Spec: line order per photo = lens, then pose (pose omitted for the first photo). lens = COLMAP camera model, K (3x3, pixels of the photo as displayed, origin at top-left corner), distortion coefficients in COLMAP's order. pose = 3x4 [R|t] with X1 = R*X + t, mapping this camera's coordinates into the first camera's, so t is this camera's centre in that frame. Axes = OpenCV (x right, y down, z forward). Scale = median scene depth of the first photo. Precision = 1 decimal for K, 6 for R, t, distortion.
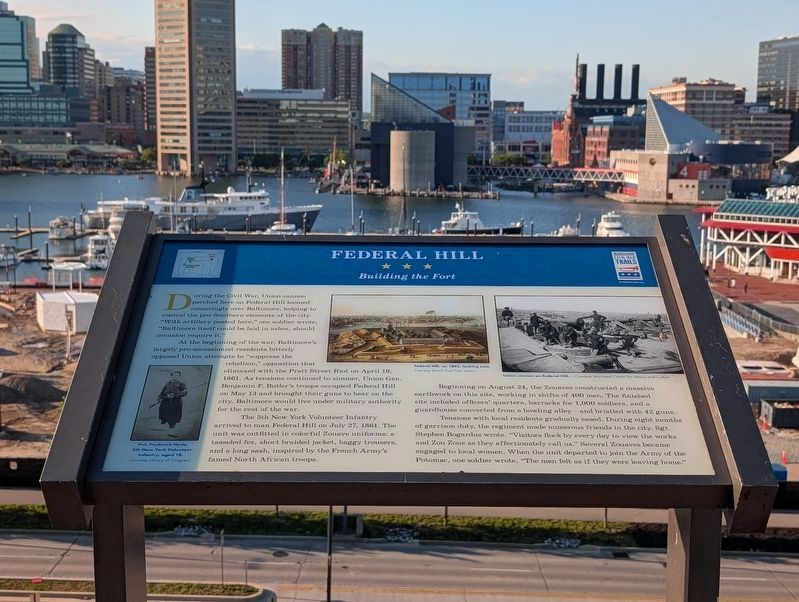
lens RADIAL K [[1160.6, 0, 401.4], [0, 1160.6, 299.0], [0, 0, 1]] dist [0.048870, 0.000000]
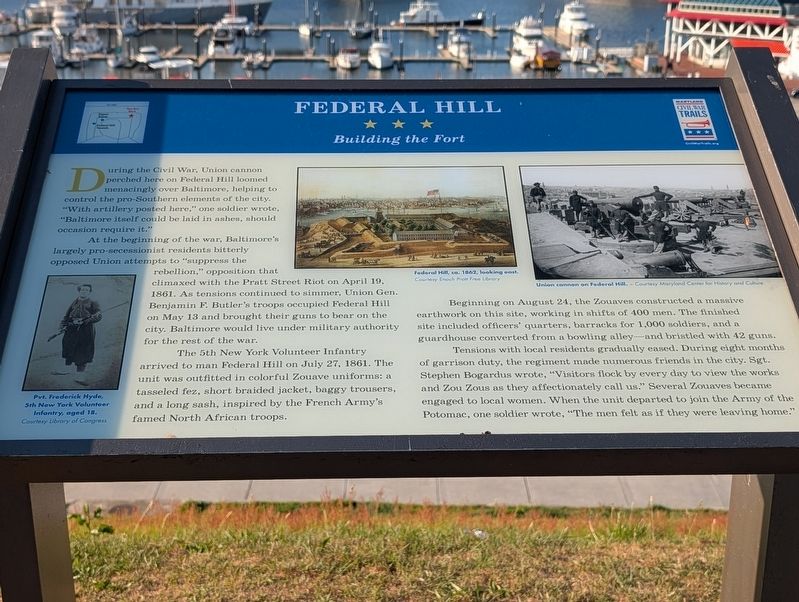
lens RADIAL K [[1160.6, 0, 375.0], [0, 1160.6, 310.1], [0, 0, 1]] dist [0.048870, 0.000000]
pose [[0.999802, -0.010746, 0.016751, -0.025907], [0.007495, 0.983026, 0.183314, -0.052018], [-0.018436, -0.183152, 0.982912, 0.278595]]
